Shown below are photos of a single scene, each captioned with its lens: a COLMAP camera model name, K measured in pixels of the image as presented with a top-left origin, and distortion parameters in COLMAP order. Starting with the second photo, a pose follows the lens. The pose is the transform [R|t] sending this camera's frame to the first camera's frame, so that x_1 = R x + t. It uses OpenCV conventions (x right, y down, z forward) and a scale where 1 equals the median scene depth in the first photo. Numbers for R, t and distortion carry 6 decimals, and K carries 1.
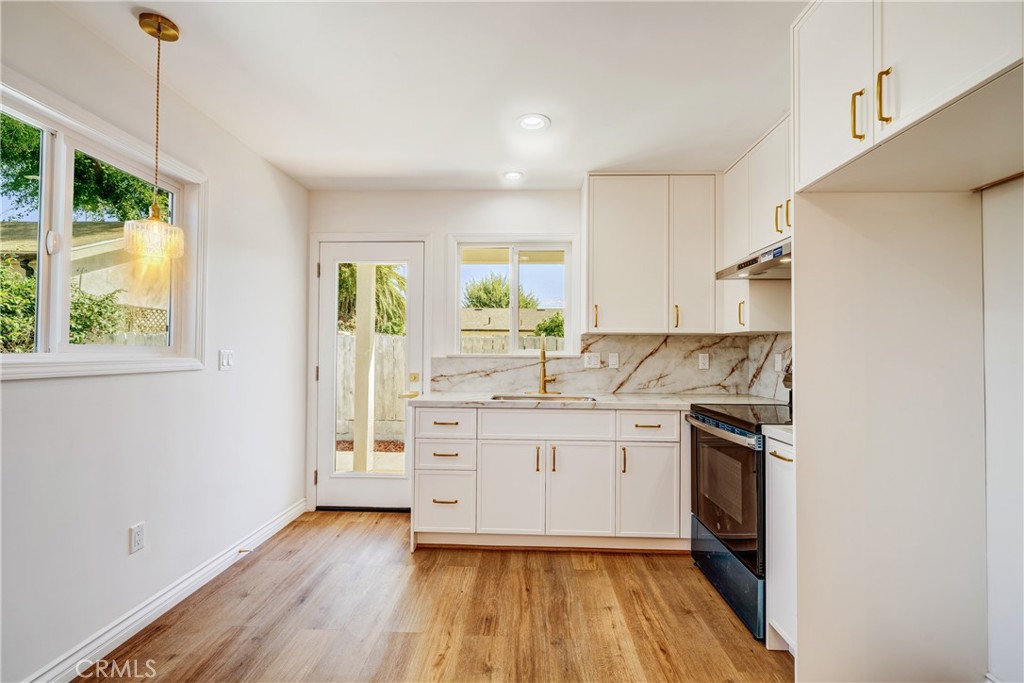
lens RADIAL K [[447.5, 0, 509.3], [0, 447.5, 343.9], [0, 0, 1]] dist [-0.000983, -0.000095]
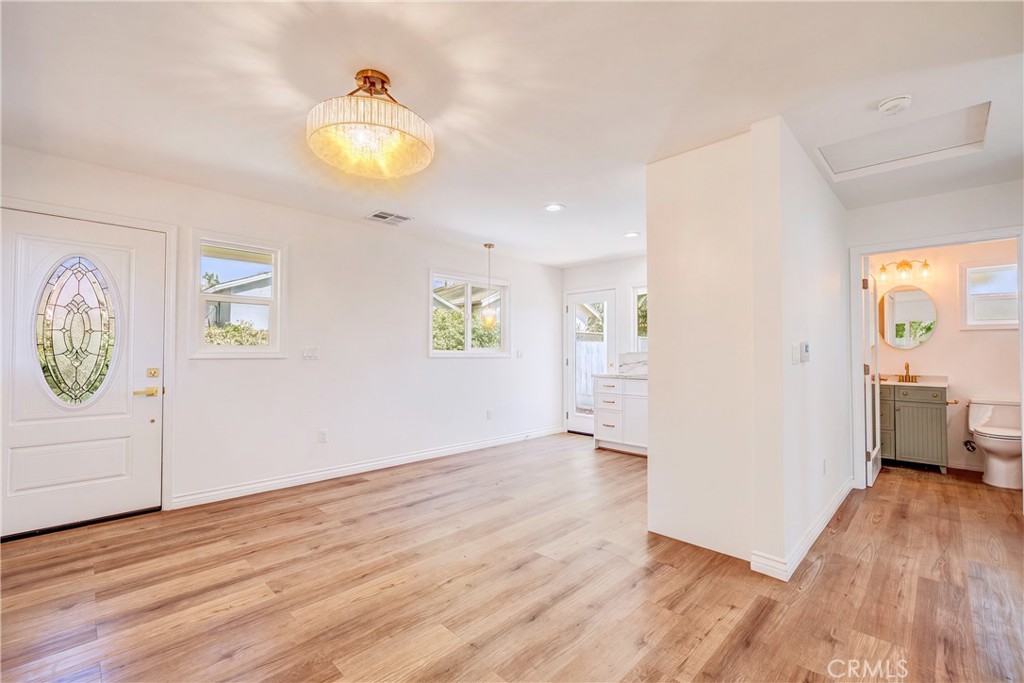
lens RADIAL K [[434.8, 0, 511.2], [0, 434.8, 343.9], [0, 0, 1]] dist [-0.000102, 0.000205]
pose [[0.735139, -0.021543, -0.677574, 0.829221], [0.014588, 0.999766, -0.015960, 0.016542], [0.677760, 0.001848, 0.735281, -0.682948]]
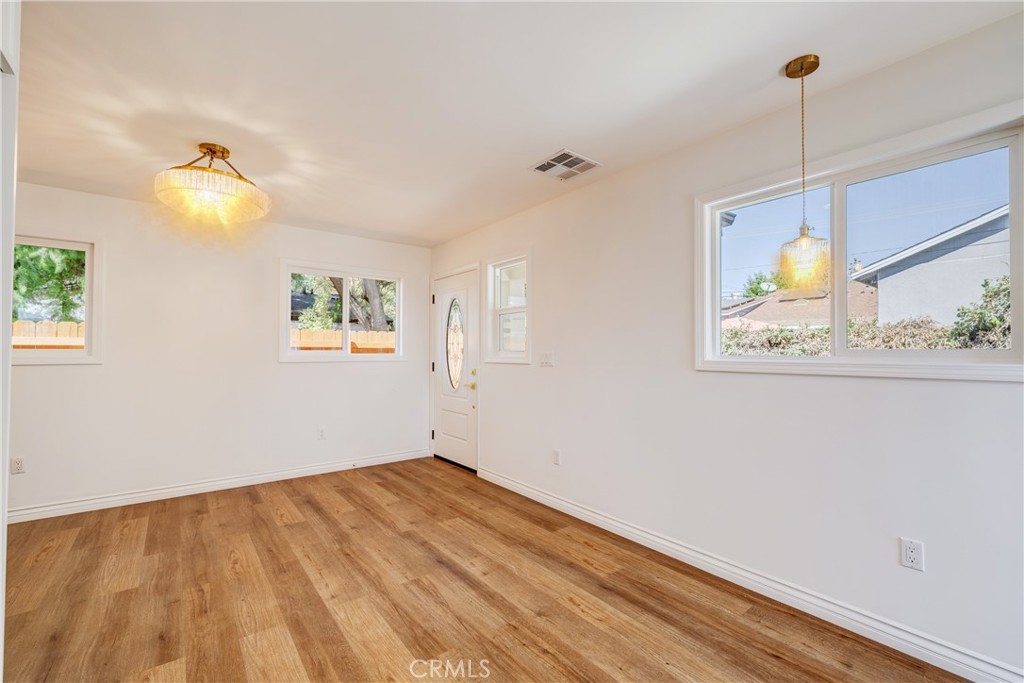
lens RADIAL K [[434.8, 0, 511.2], [0, 434.8, 343.9], [0, 0, 1]] dist [-0.000102, 0.000205]
pose [[-0.766337, -0.023924, -0.641993, 0.281165], [0.001302, 0.999246, -0.038791, 0.018968], [0.642437, -0.030563, -0.765729, 0.816397]]
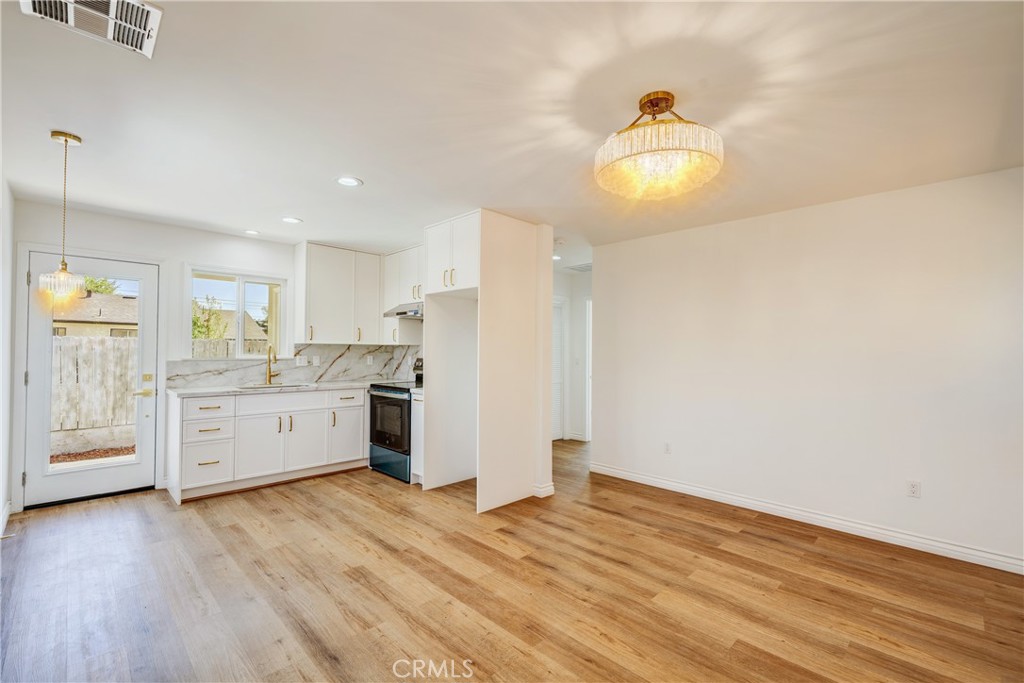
lens RADIAL K [[447.5, 0, 509.3], [0, 447.5, 343.9], [0, 0, 1]] dist [-0.000983, -0.000095]
pose [[0.685246, 0.010297, 0.728239, -0.514811], [-0.015885, 0.999874, 0.000809, -0.038915], [-0.728138, -0.012122, 0.685323, -0.637379]]
